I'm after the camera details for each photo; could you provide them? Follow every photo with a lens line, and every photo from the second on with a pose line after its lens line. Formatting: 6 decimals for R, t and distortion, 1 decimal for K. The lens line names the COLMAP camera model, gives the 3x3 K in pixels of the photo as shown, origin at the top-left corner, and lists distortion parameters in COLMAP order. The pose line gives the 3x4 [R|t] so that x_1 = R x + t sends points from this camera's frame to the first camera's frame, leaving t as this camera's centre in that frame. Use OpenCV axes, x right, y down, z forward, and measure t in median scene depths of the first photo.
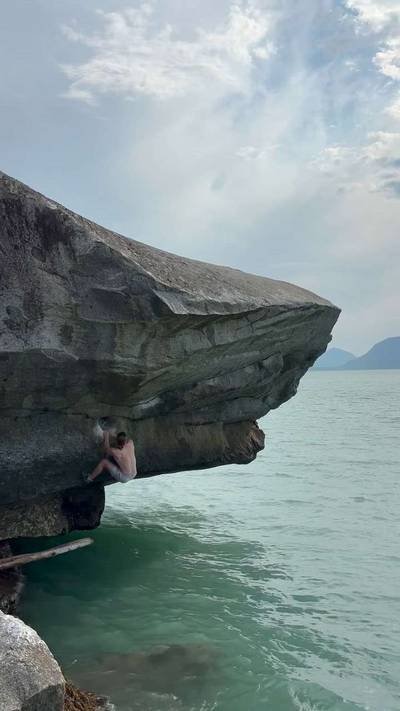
lens RADIAL K [[610.5, 0, 200.0], [0, 610.5, 355.5], [0, 0, 1]] dist [0.108022, -0.216949]
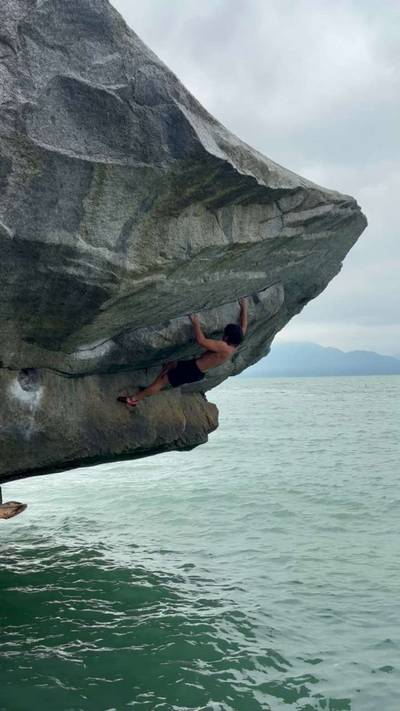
lens RADIAL K [[610.5, 0, 200.0], [0, 610.5, 355.5], [0, 0, 1]] dist [0.108022, -0.216949]
pose [[0.968429, 0.012221, 0.248990, -0.163638], [-0.009930, 0.999896, -0.010455, 0.106912], [-0.249092, 0.007653, 0.968450, 0.420003]]
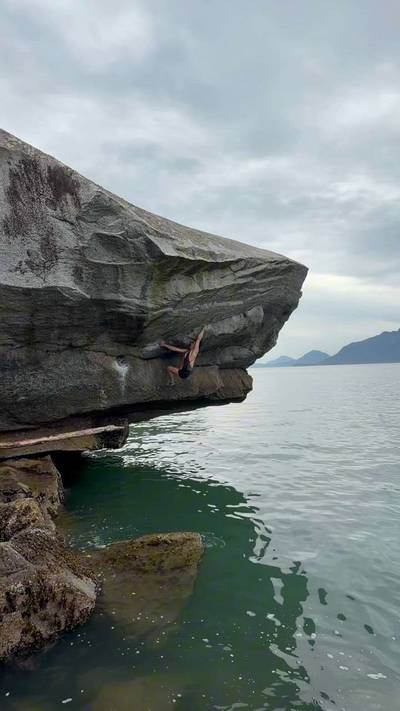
lens RADIAL K [[427.9, 0, 200.0], [0, 427.9, 355.5], [0, 0, 1]] dist [-0.020110, -0.000181]
pose [[0.998910, -0.011596, -0.045224, 0.055883], [0.011952, 0.999900, 0.007604, 0.110886], [0.045131, -0.008136, 0.998948, 0.146807]]
